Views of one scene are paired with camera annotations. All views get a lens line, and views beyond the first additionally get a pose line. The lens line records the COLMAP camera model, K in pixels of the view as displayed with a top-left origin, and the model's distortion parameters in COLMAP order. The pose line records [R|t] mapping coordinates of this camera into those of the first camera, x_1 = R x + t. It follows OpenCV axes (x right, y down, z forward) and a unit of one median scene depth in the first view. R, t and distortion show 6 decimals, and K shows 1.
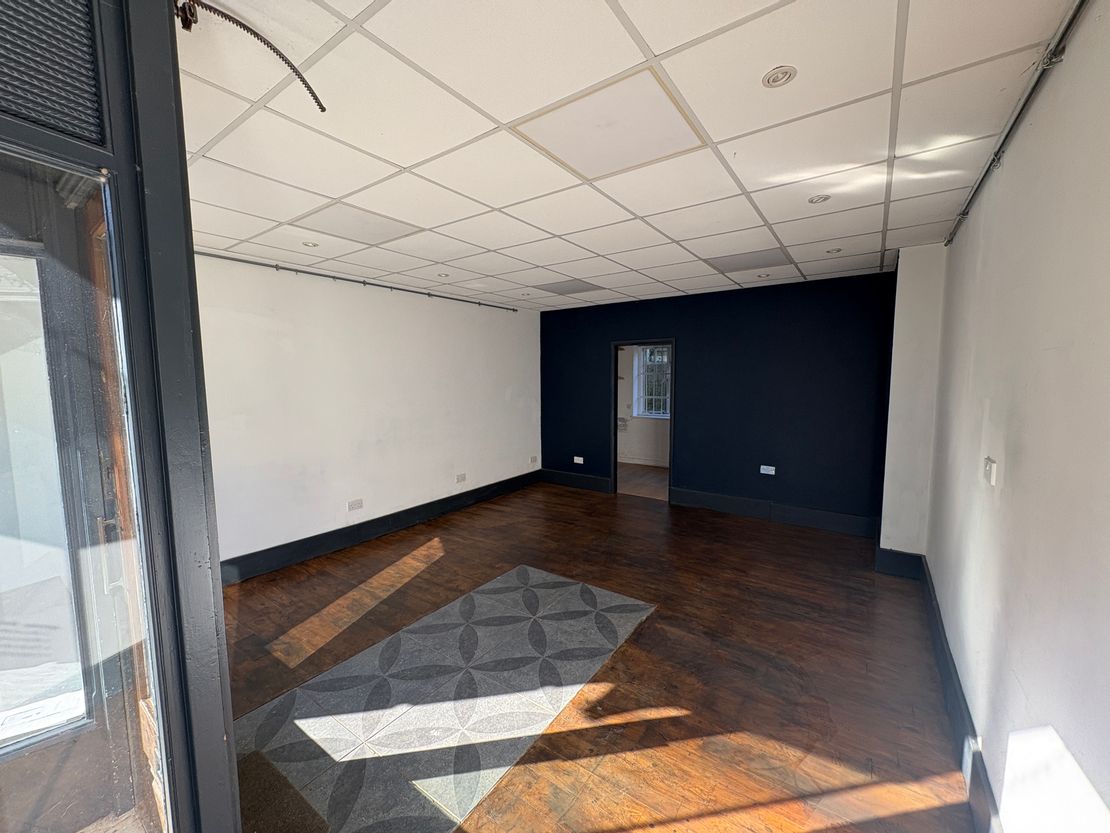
lens RADIAL K [[444.5, 0, 555.0], [0, 444.5, 416.5], [0, 0, 1]] dist [0.000324, -0.000420]
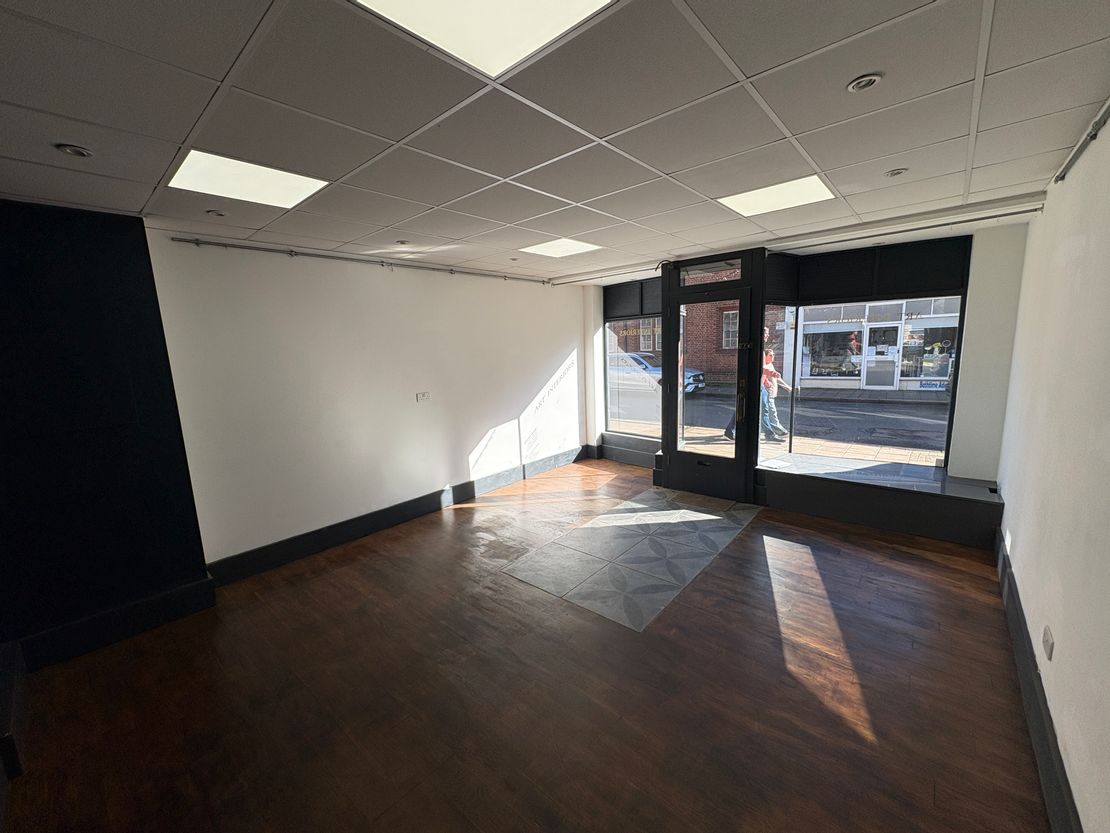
lens RADIAL K [[444.5, 0, 555.0], [0, 444.5, 416.5], [0, 0, 1]] dist [0.000324, -0.000420]
pose [[-0.994453, 0.025055, 0.102155, -0.029787], [0.049632, 0.968067, 0.245730, -0.222381], [-0.092737, 0.249437, -0.963940, 2.139767]]
